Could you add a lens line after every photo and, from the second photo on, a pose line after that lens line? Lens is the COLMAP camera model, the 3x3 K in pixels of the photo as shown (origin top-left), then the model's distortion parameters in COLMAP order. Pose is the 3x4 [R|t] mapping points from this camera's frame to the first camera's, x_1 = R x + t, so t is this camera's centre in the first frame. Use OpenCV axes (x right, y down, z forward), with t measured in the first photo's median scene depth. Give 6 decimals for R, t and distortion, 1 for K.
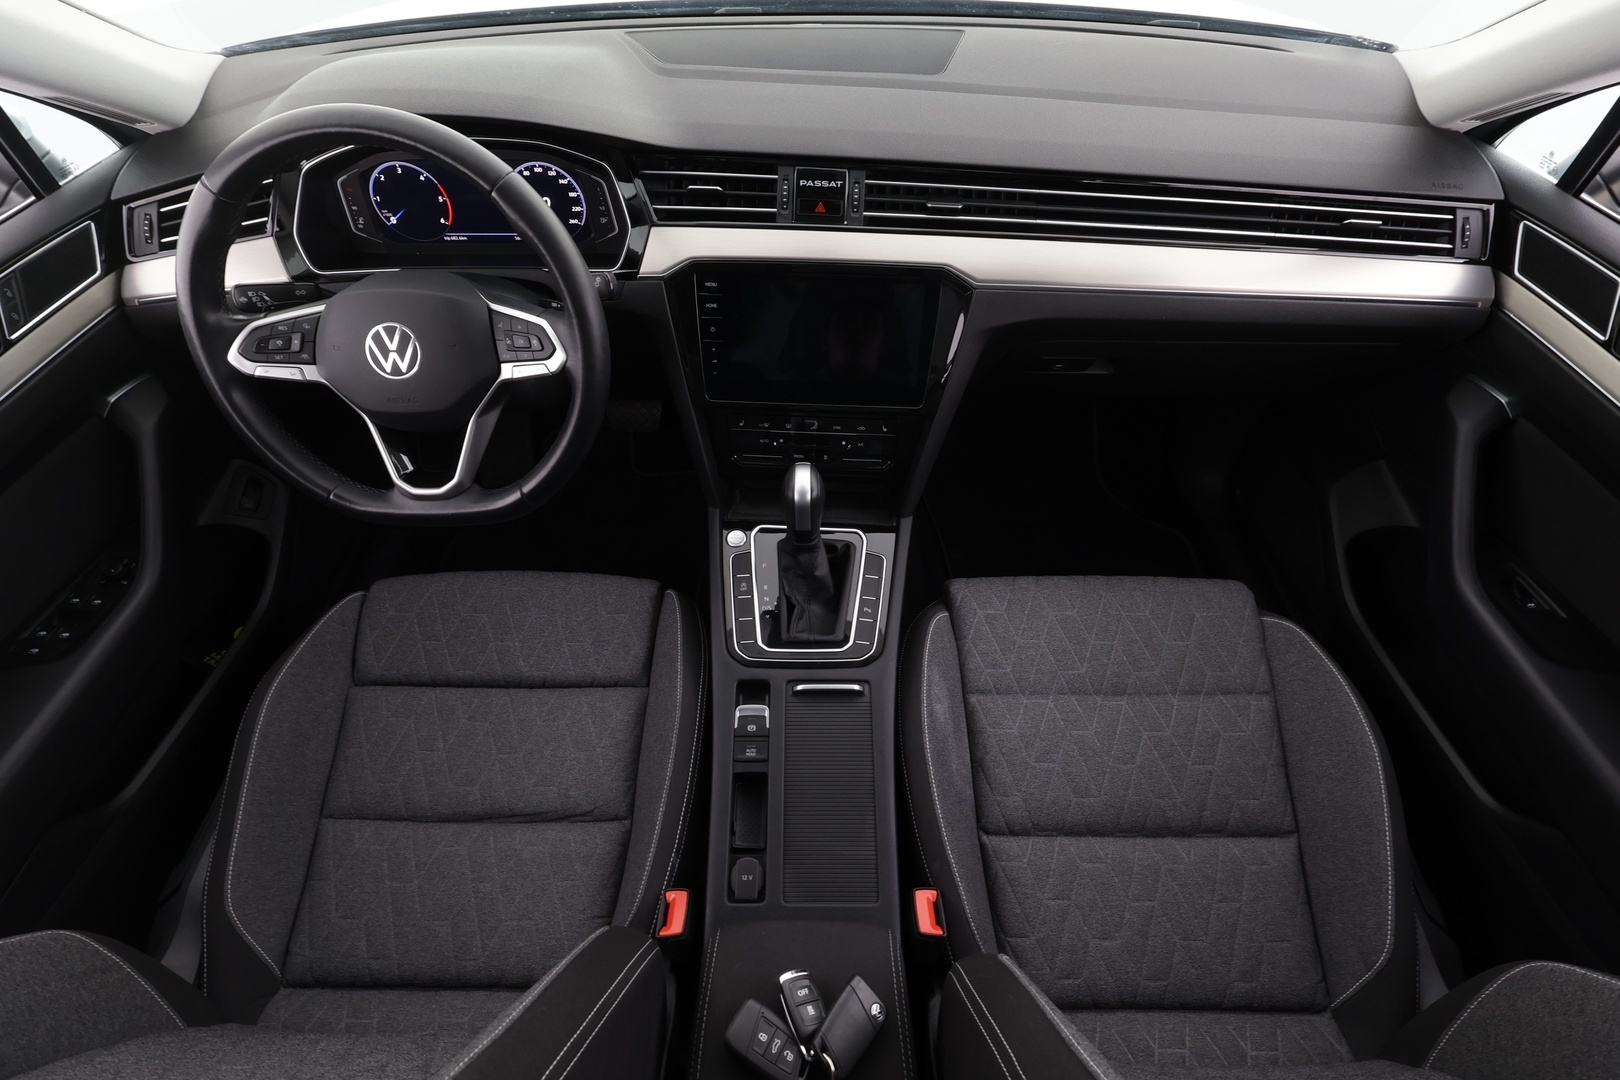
lens RADIAL K [[754.9, 0, 809.4], [0, 754.9, 543.7], [0, 0, 1]] dist [-0.003409, 0.001901]
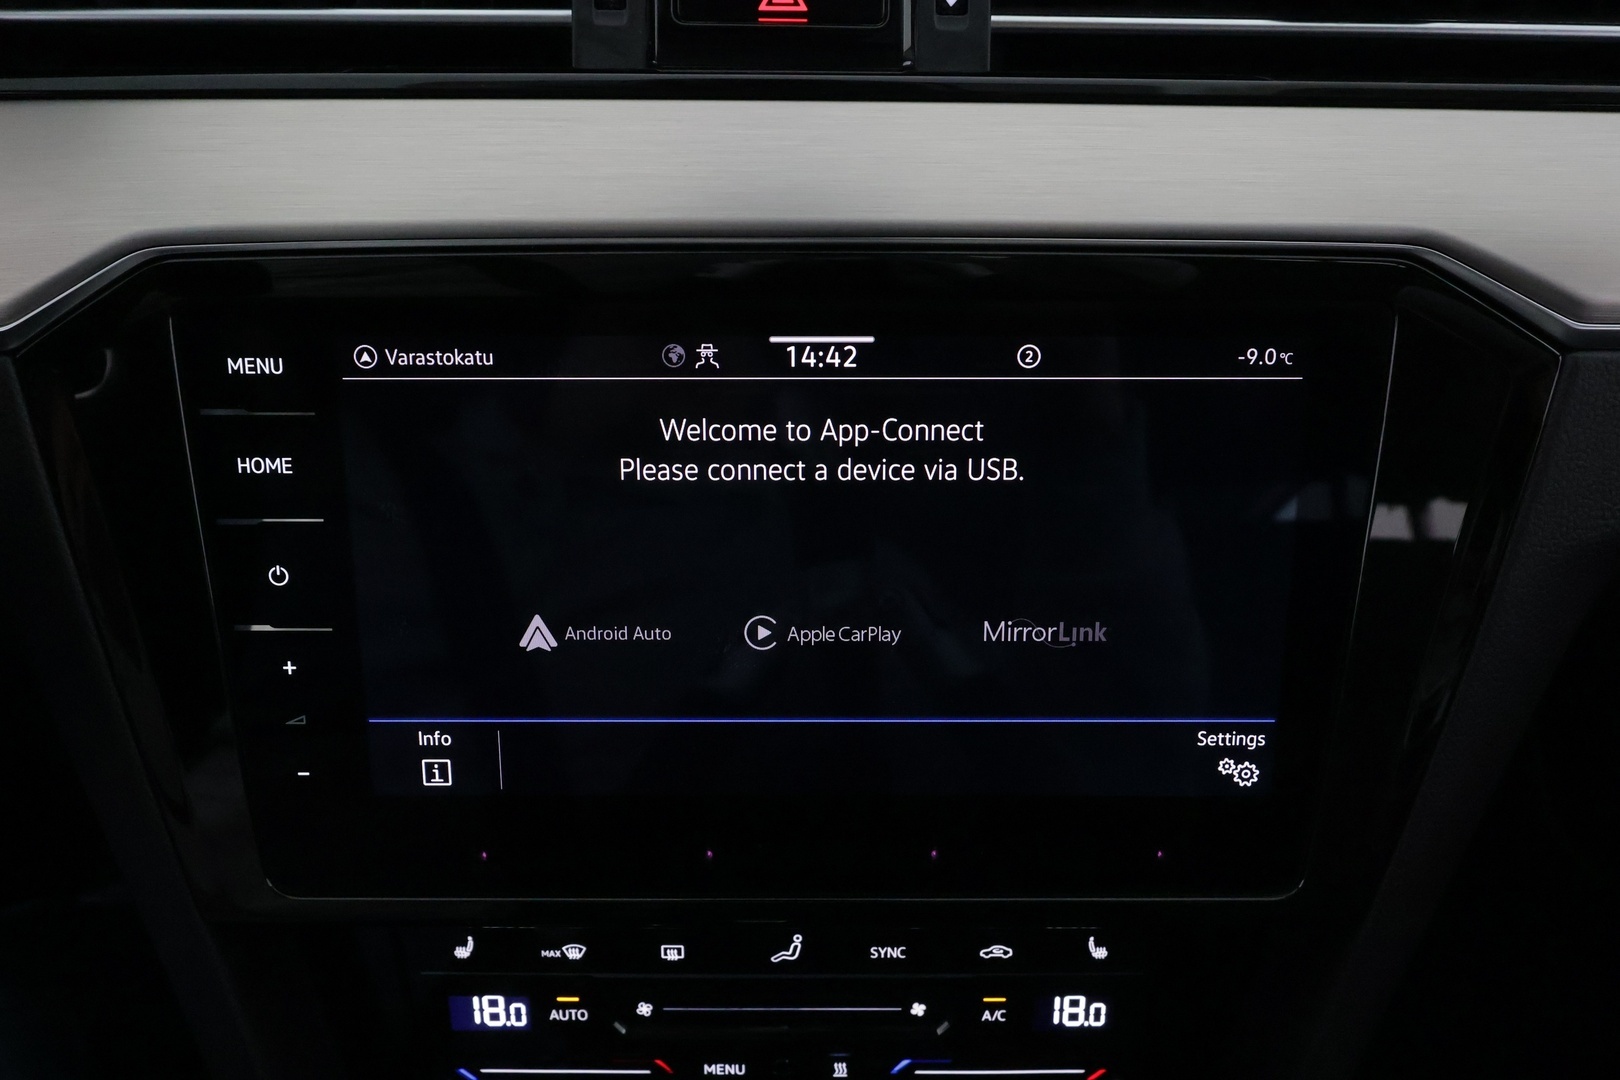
lens RADIAL K [[1220.8, 0, 807.0], [0, 1220.8, 541.7], [0, 0, 1]] dist [-0.009222, -0.011956]
pose [[0.998661, -0.035007, 0.038079, 0.002980], [0.041203, 0.983439, -0.176494, -0.238022], [-0.031270, 0.177827, 0.983565, 0.695499]]
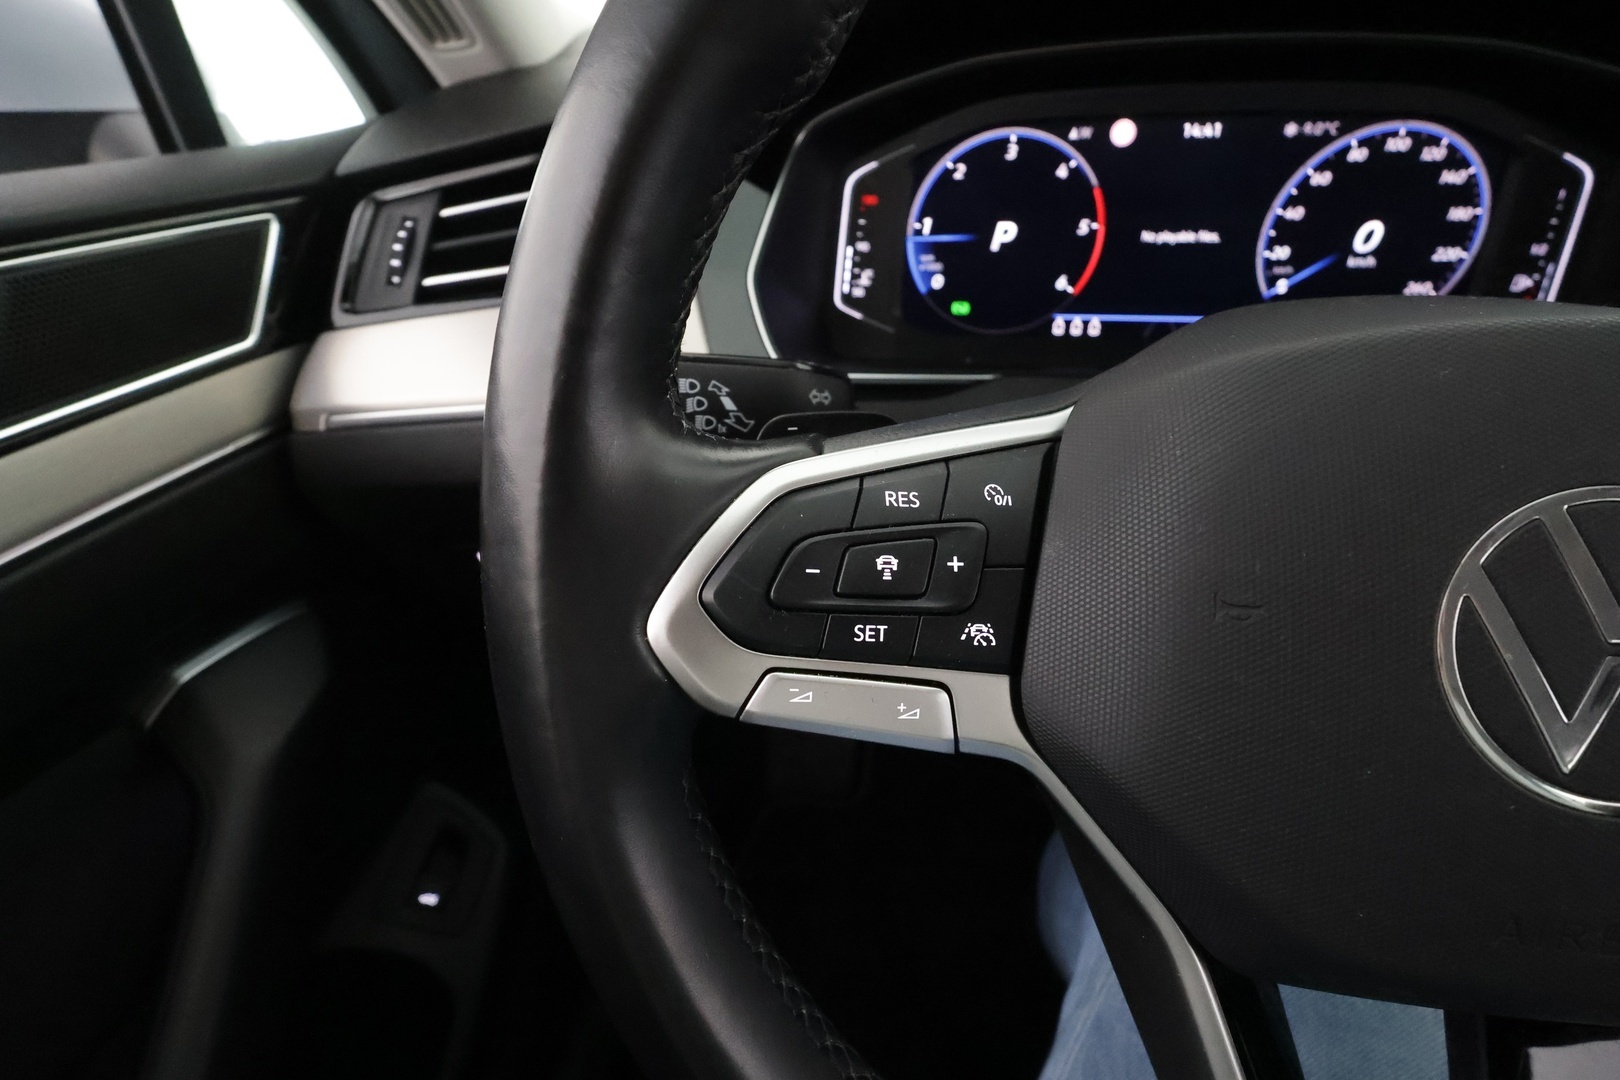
lens RADIAL K [[754.9, 0, 818.1], [0, 754.9, 539.7], [0, 0, 1]] dist [-0.003409, 0.001901]
pose [[0.989746, 0.057199, -0.130889, -0.603636], [-0.092225, 0.955627, -0.279770, -0.185500], [0.109079, 0.288973, 0.951103, 0.695203]]
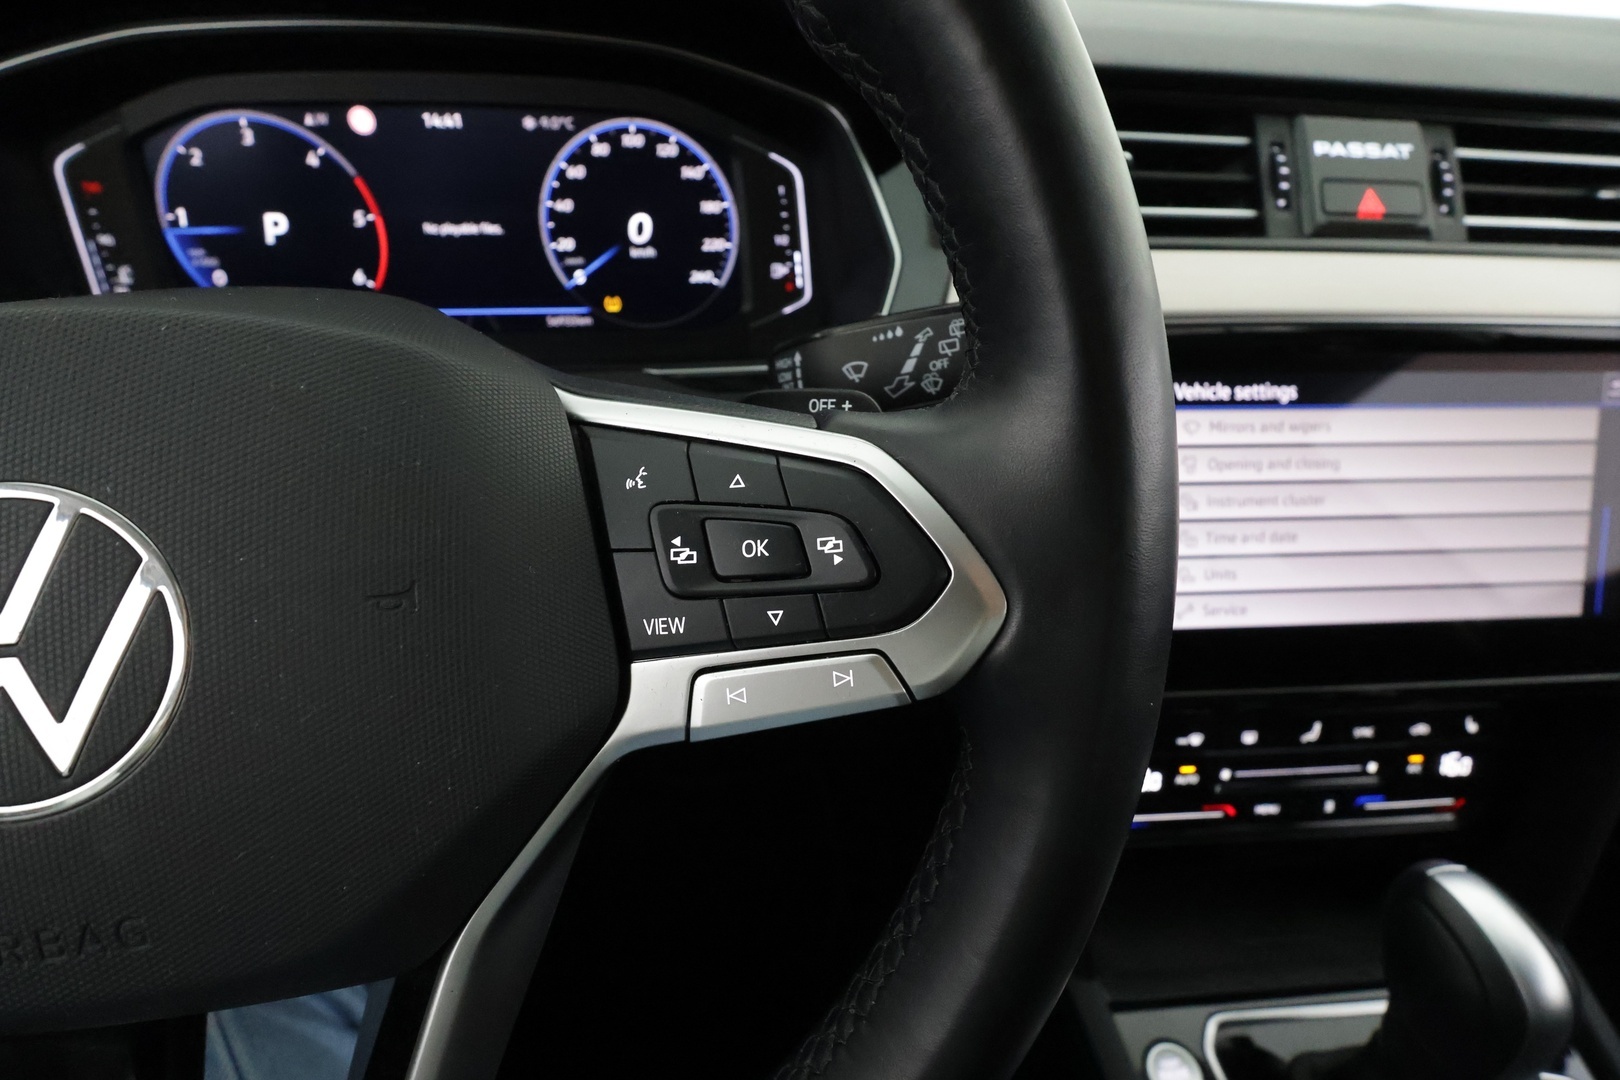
lens RADIAL K [[754.9, 0, 814.7], [0, 754.9, 543.8], [0, 0, 1]] dist [-0.003409, 0.001901]
pose [[0.989733, -0.050779, 0.133605, -0.340672], [0.086457, 0.957052, -0.276726, -0.184186], [-0.113815, 0.285436, 0.951616, 0.699013]]
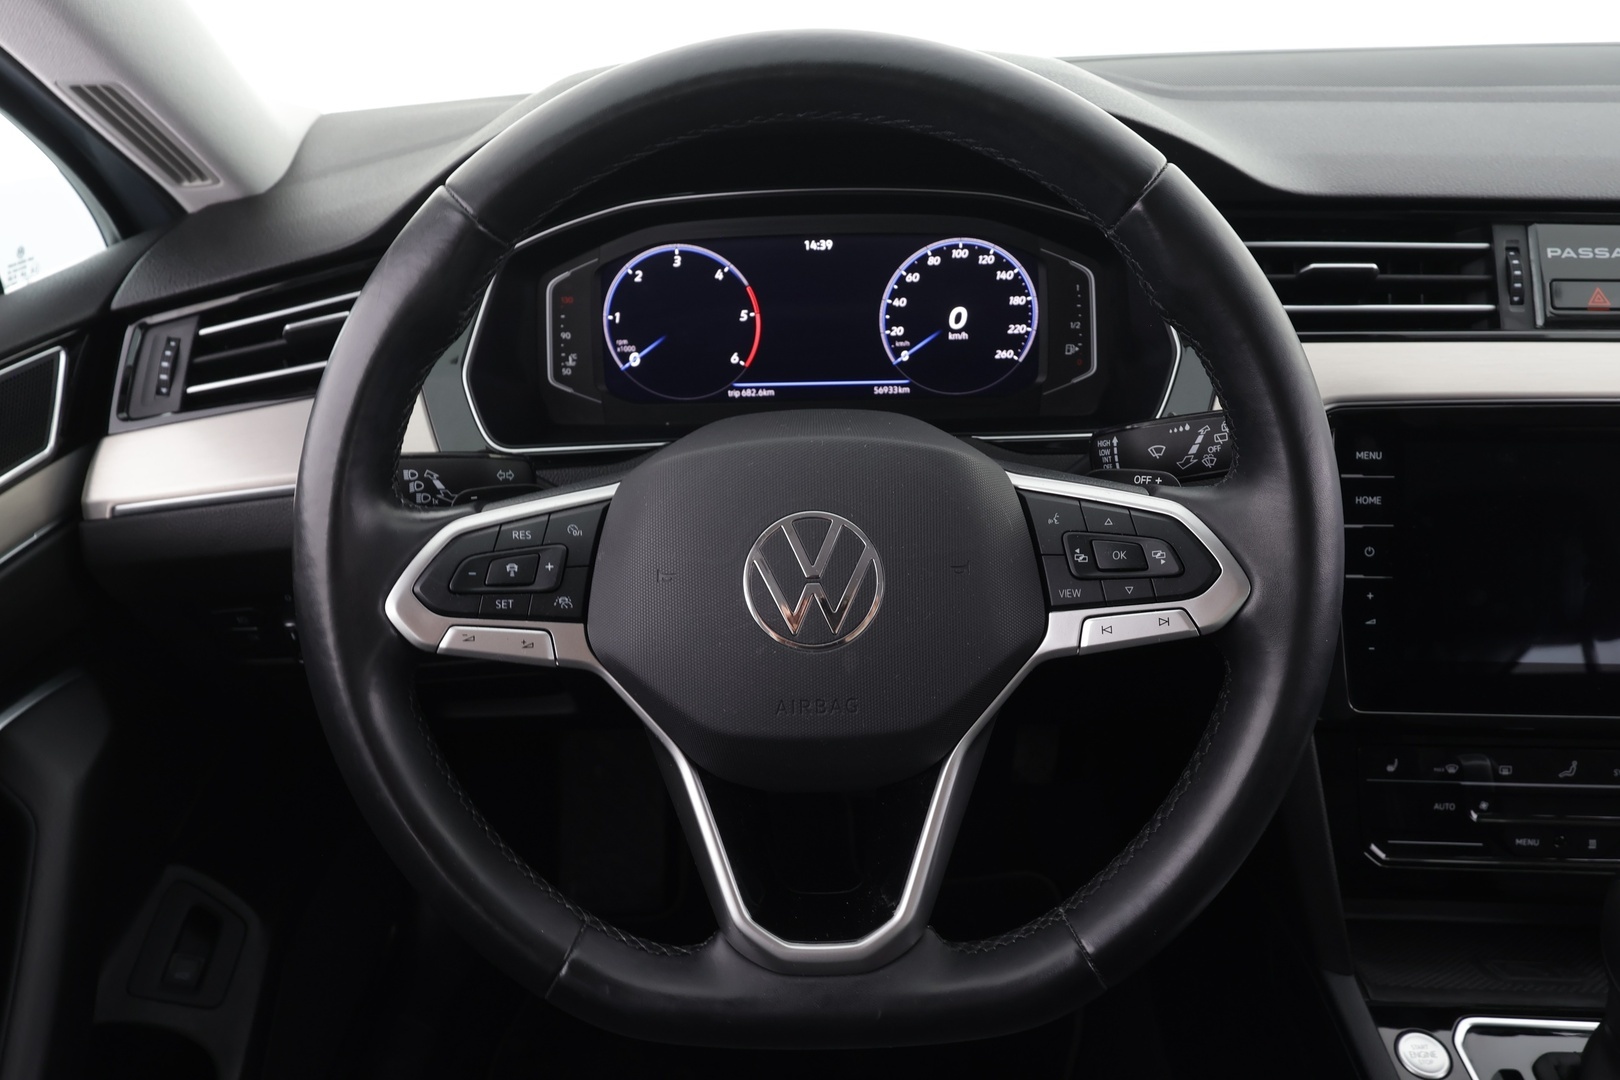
lens RADIAL K [[1176.6, 0, 815.1], [0, 1176.6, 540.8], [0, 0, 1]] dist [-0.001024, 0.005191]
pose [[0.999742, -0.017275, -0.014727, -0.462290], [0.010852, 0.933527, -0.358342, -0.047052], [0.019939, 0.358089, 0.933474, 0.358667]]
